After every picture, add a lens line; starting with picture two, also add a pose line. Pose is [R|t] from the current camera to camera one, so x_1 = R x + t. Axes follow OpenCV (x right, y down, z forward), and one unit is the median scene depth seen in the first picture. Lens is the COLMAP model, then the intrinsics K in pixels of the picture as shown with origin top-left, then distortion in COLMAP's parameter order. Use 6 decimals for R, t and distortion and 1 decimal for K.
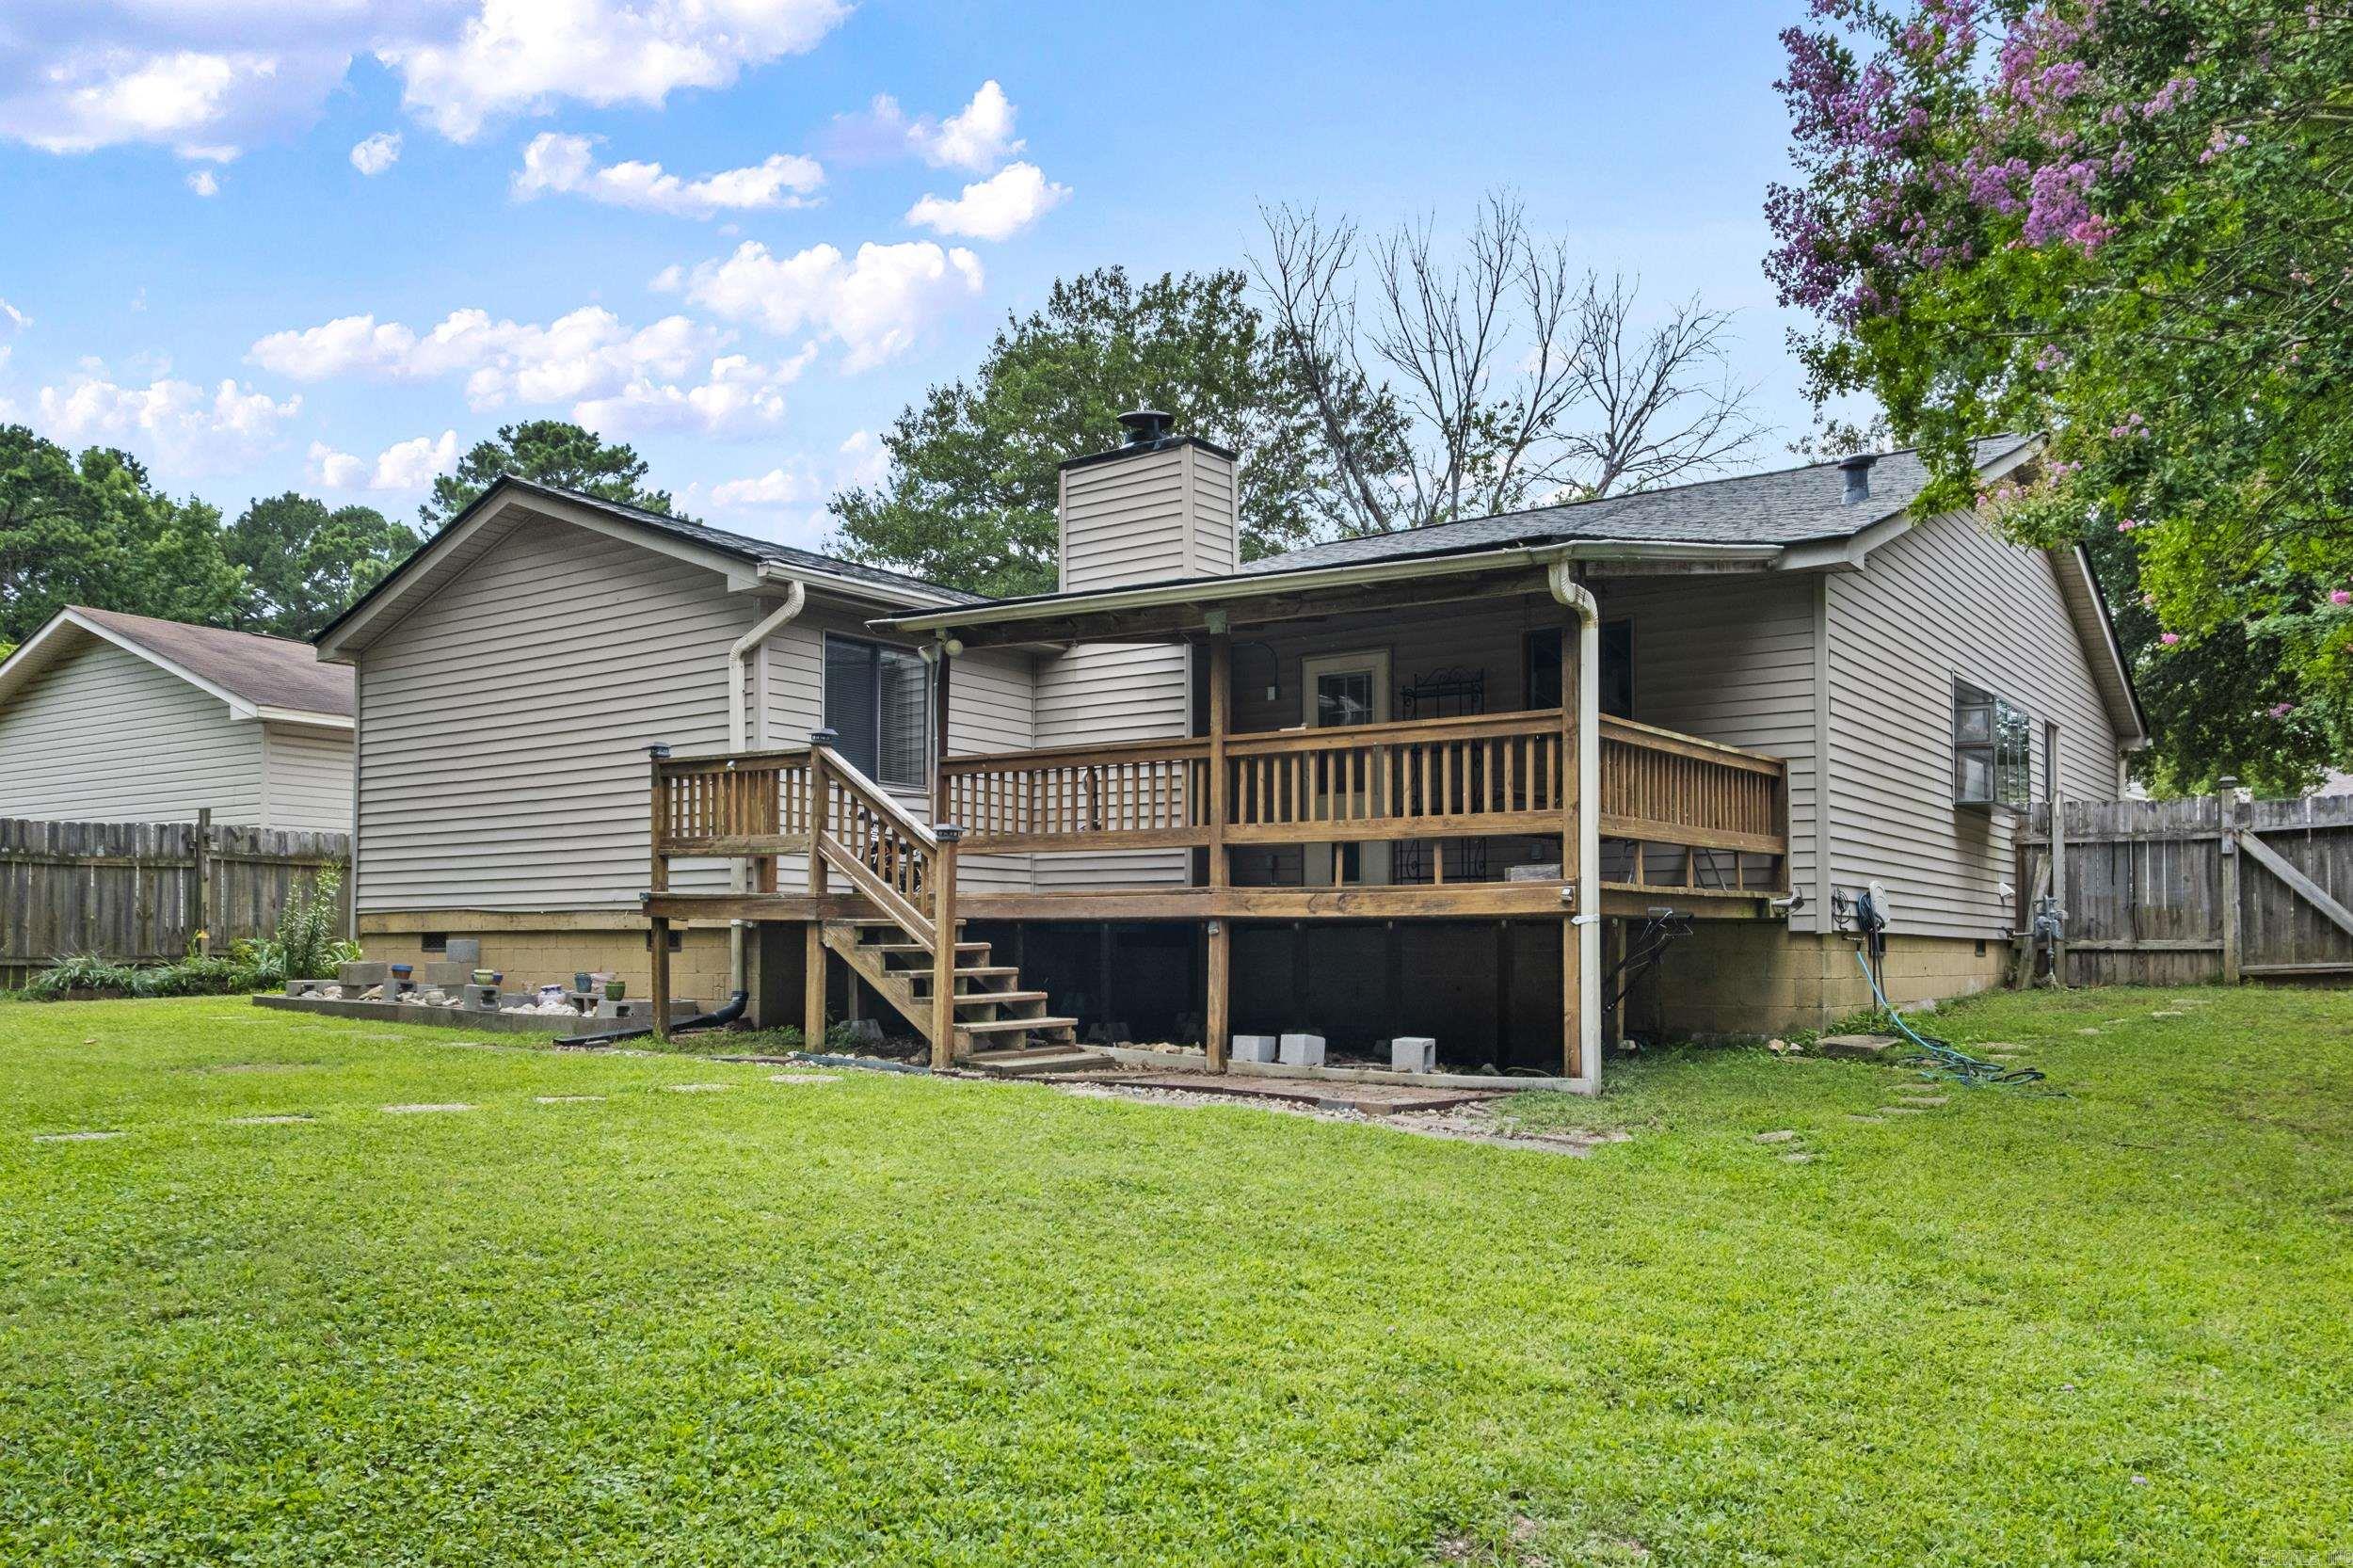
lens RADIAL K [[1782.4, 0, 1179.5], [0, 1782.4, 929.8], [0, 0, 1]] dist [0.003100, 0.031697]
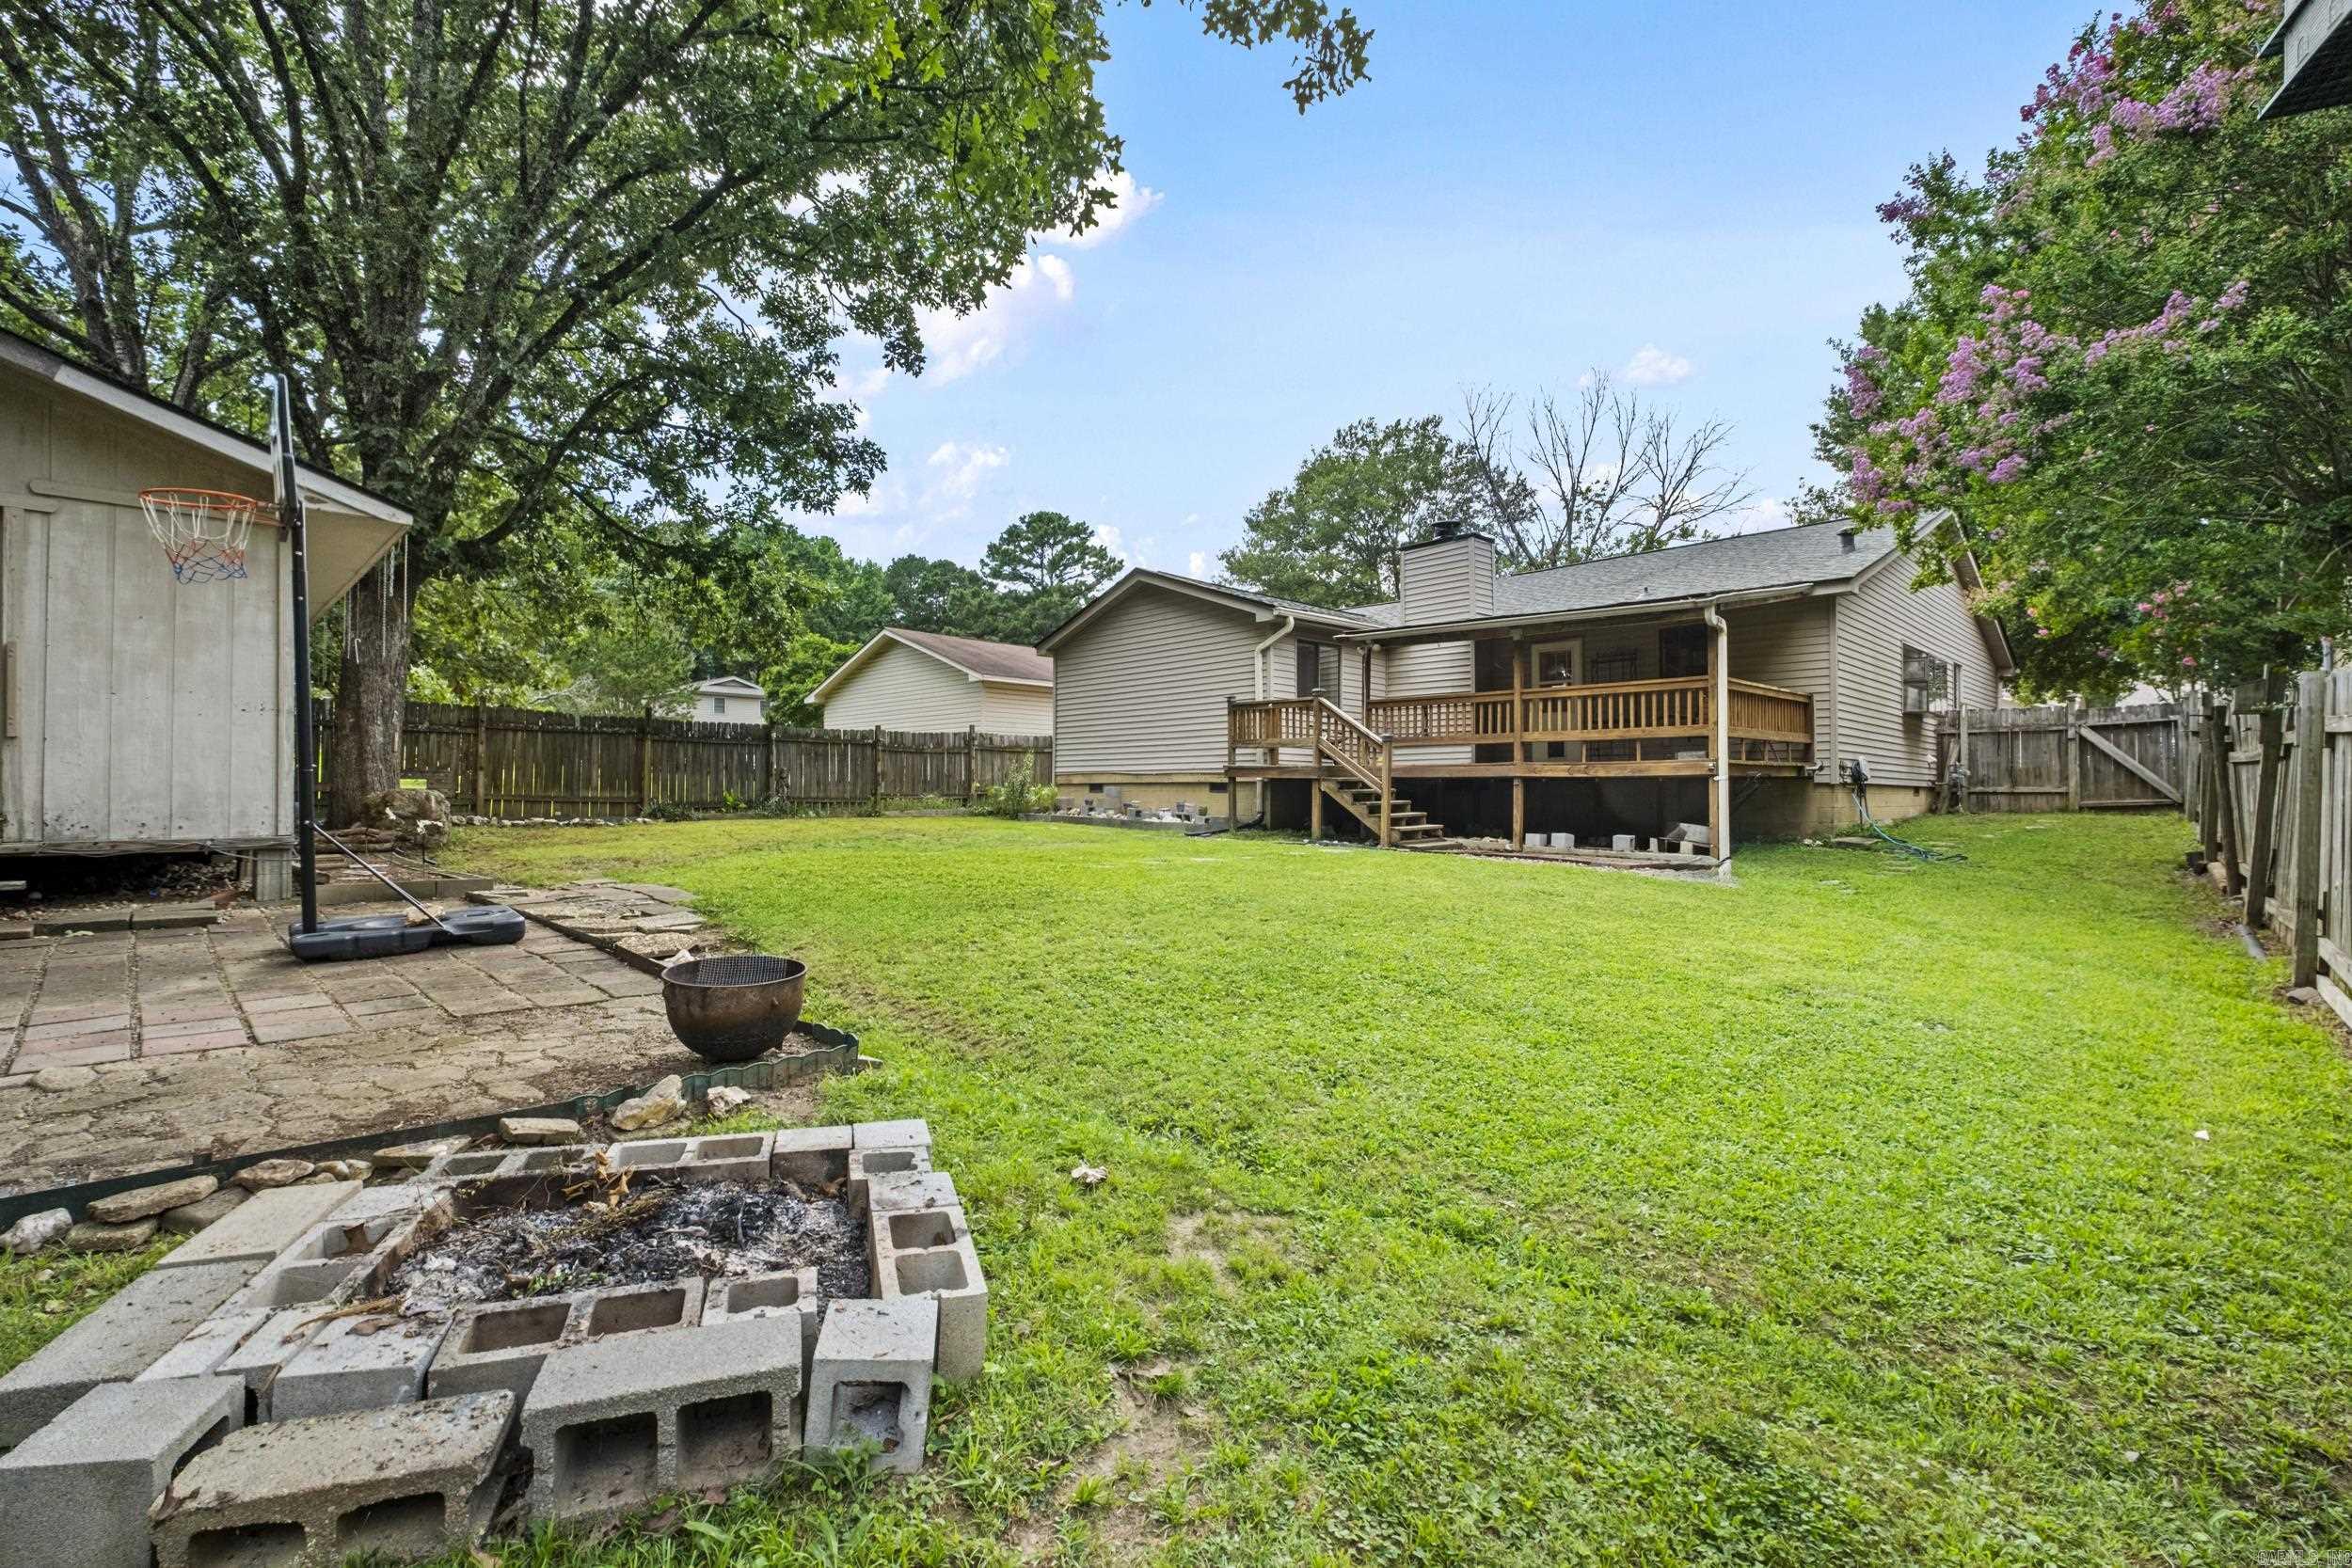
lens RADIAL K [[1019.6, 0, 1159.9], [0, 1019.6, 788.4], [0, 0, 1]] dist [-0.002580, 0.000415]
pose [[0.980922, 0.000171, -0.194403, -0.108837], [0.001531, 0.999962, 0.008602, -0.002918], [0.194397, -0.008736, 0.980884, -0.171596]]
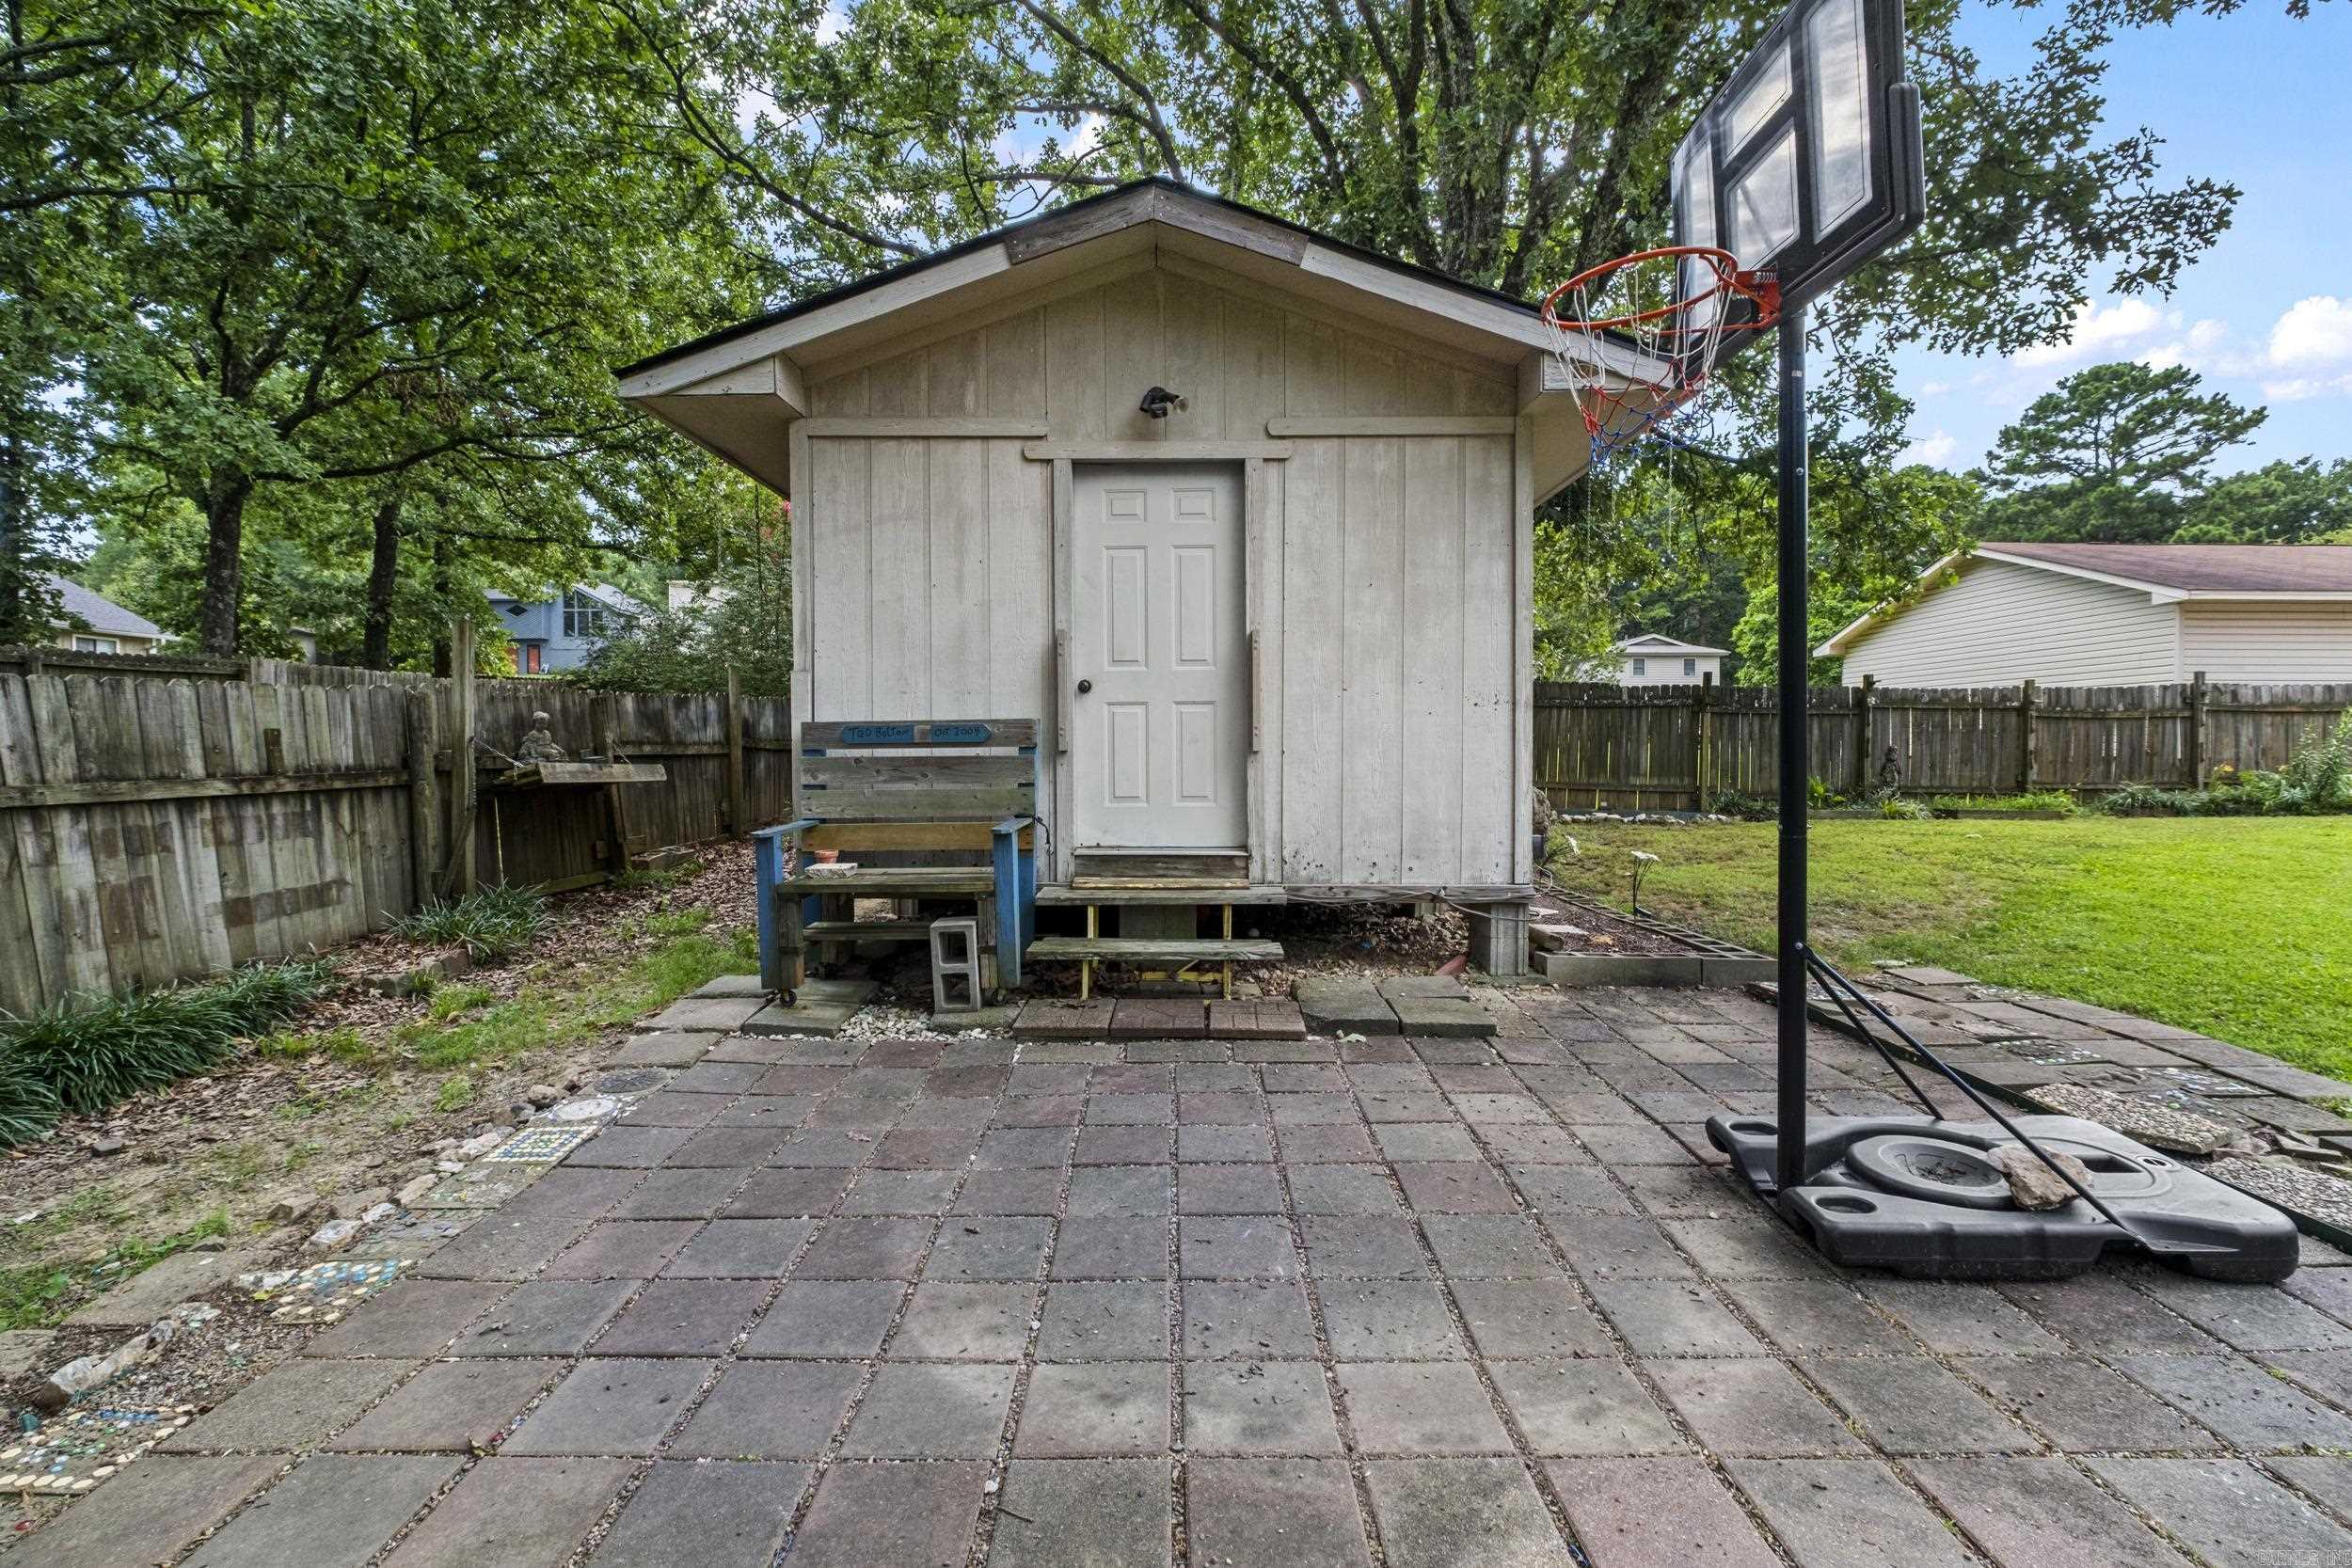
lens RADIAL K [[1019.6, 0, 1164.0], [0, 1019.6, 783.2], [0, 0, 1]] dist [-0.002580, 0.000415]
pose [[0.539431, 0.026541, -0.841611, -0.385546], [0.008153, 0.999292, 0.036739, -0.022790], [0.841990, -0.026680, 0.538833, -0.057858]]
